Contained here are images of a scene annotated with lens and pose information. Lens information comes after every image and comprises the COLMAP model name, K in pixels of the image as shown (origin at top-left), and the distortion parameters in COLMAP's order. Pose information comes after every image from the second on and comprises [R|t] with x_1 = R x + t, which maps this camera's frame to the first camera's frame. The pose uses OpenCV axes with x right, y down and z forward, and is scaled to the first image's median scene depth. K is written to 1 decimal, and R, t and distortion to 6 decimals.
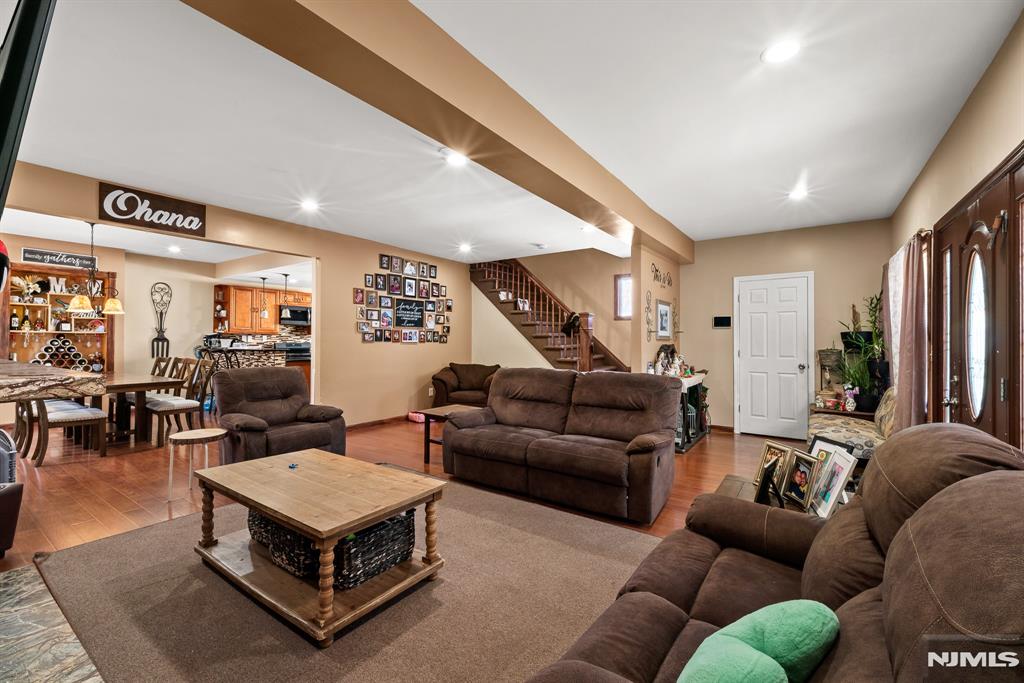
lens RADIAL K [[428.1, 0, 512.8], [0, 428.1, 333.9], [0, 0, 1]] dist [-0.002453, 0.001045]
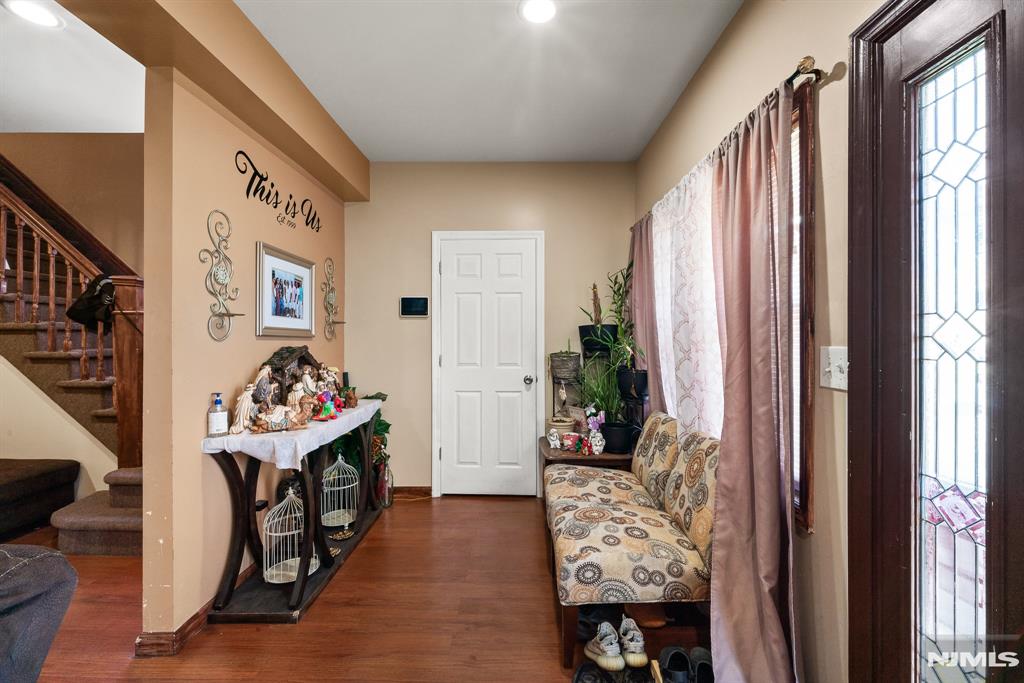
lens RADIAL K [[428.1, 0, 515.3], [0, 428.1, 339.8], [0, 0, 1]] dist [-0.002453, 0.001045]
pose [[0.820171, 0.001117, 0.572118, 0.297873], [-0.007258, 0.999938, 0.008452, 0.011600], [-0.572073, -0.011085, 0.820128, 0.492718]]
